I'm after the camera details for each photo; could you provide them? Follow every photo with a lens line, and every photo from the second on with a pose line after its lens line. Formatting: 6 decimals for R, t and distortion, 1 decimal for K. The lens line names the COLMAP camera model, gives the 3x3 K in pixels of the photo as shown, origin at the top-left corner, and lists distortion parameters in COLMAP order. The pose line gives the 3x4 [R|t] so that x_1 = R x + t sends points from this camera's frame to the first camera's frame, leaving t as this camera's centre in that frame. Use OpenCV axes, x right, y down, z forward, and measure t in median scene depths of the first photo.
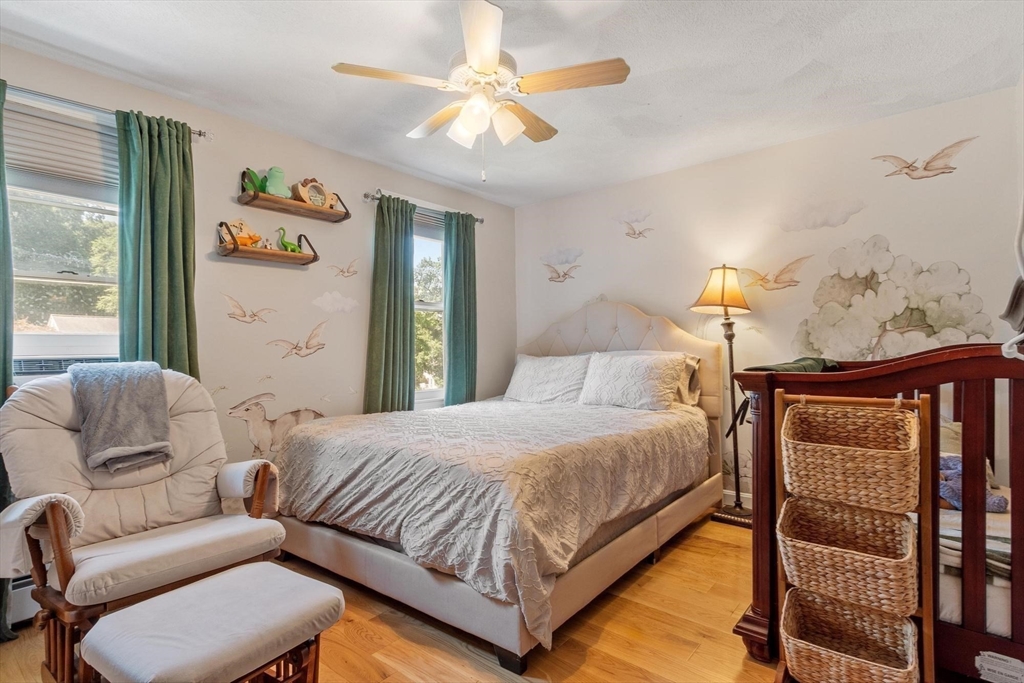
lens RADIAL K [[509.8, 0, 510.0], [0, 509.8, 344.7], [0, 0, 1]] dist [0.003481, 0.001038]
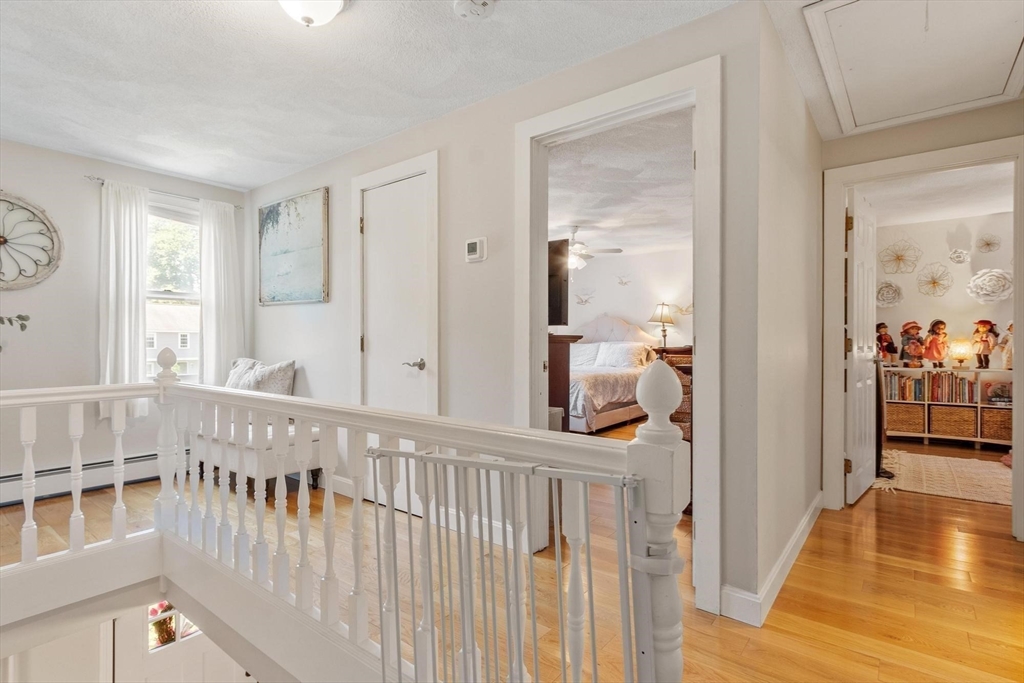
lens RADIAL K [[509.8, 0, 514.1], [0, 509.8, 341.5], [0, 0, 1]] dist [0.003481, 0.001038]
pose [[0.999047, 0.019537, 0.039027, -0.303856], [-0.019982, 0.999739, 0.011056, -0.002562], [-0.038801, -0.011825, 0.999177, -1.176903]]
